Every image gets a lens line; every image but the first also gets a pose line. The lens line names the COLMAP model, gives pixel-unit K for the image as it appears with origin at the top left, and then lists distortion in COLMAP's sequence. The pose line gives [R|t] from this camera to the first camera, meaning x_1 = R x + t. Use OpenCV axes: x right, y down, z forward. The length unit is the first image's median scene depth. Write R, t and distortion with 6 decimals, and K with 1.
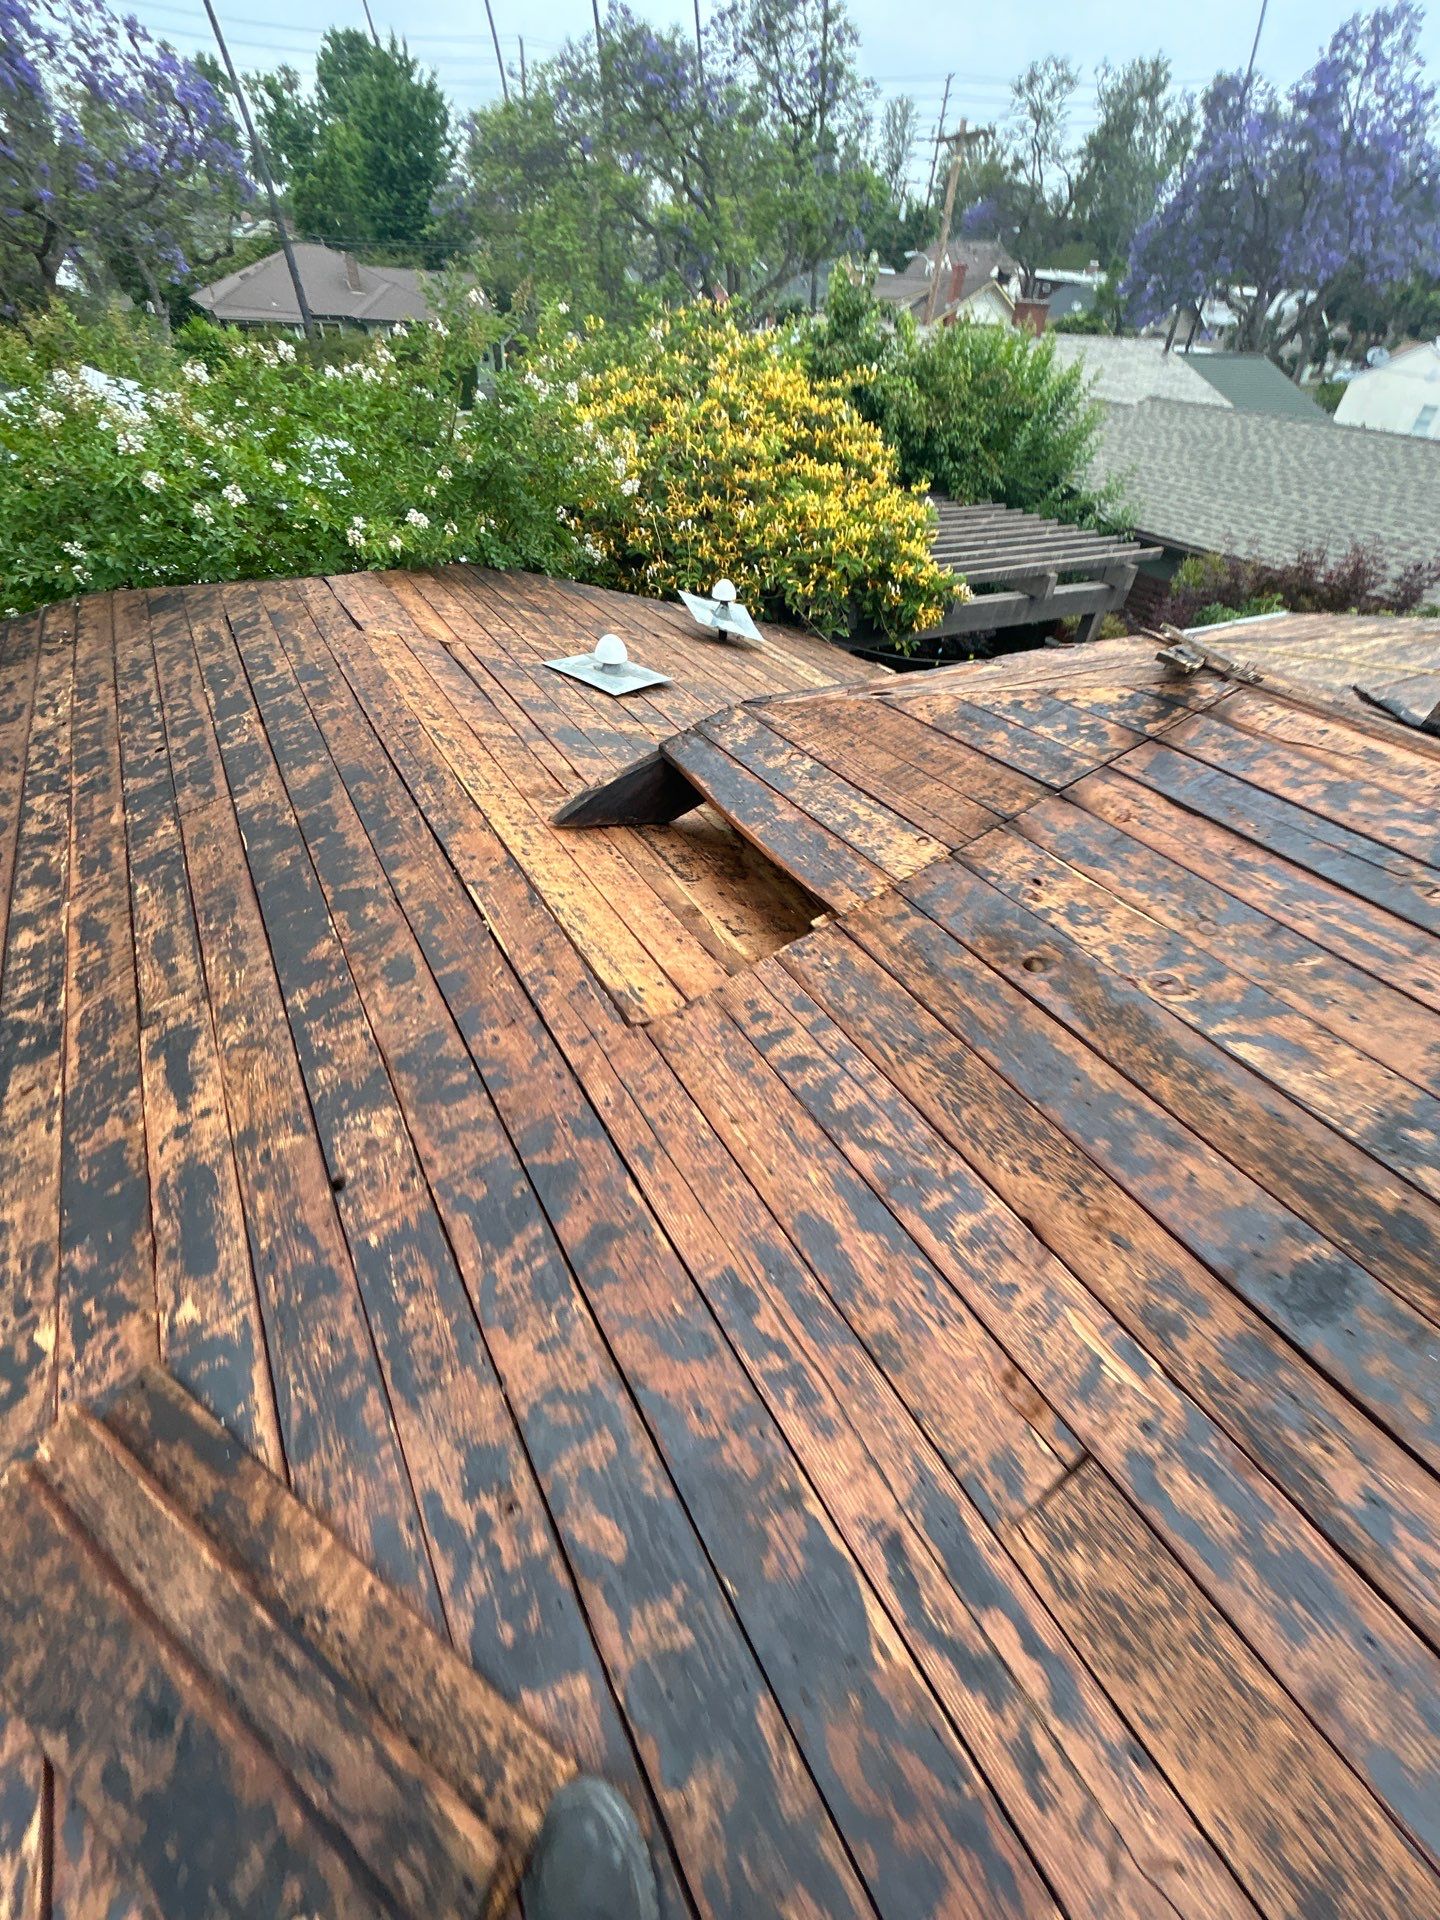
lens RADIAL K [[771.6, 0, 716.6], [0, 771.6, 953.5], [0, 0, 1]] dist [-0.000520, 0.000465]
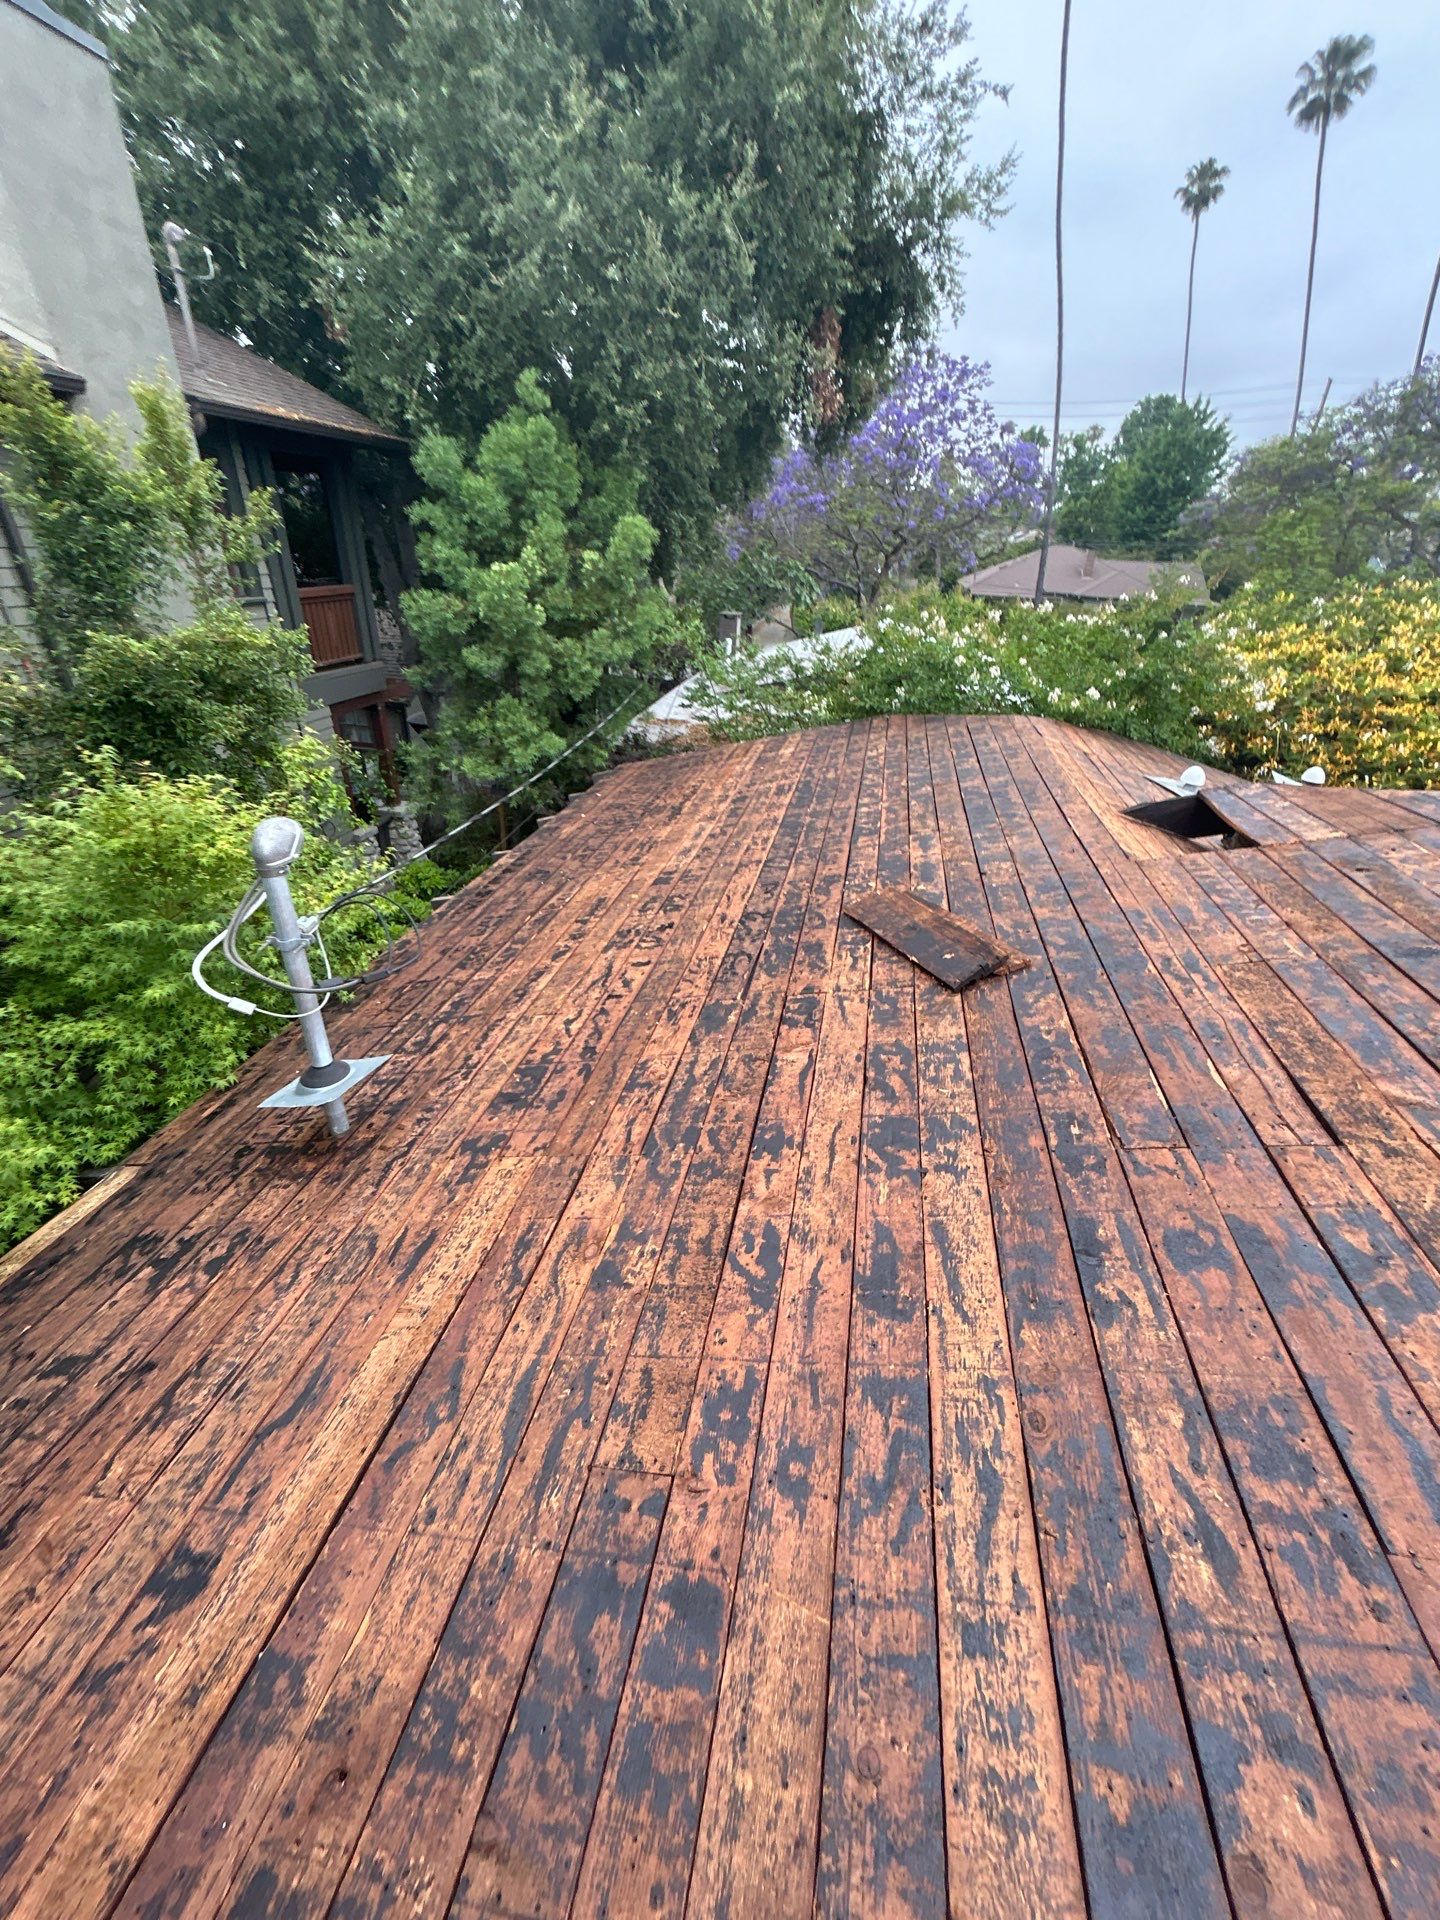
lens RADIAL K [[771.6, 0, 716.6], [0, 771.6, 953.5], [0, 0, 1]] dist [-0.000520, 0.000465]
pose [[0.736289, 0.296217, -0.608387, 0.114078], [-0.440149, 0.892549, -0.098109, 0.275124], [0.513953, 0.340017, 0.787553, -0.319885]]
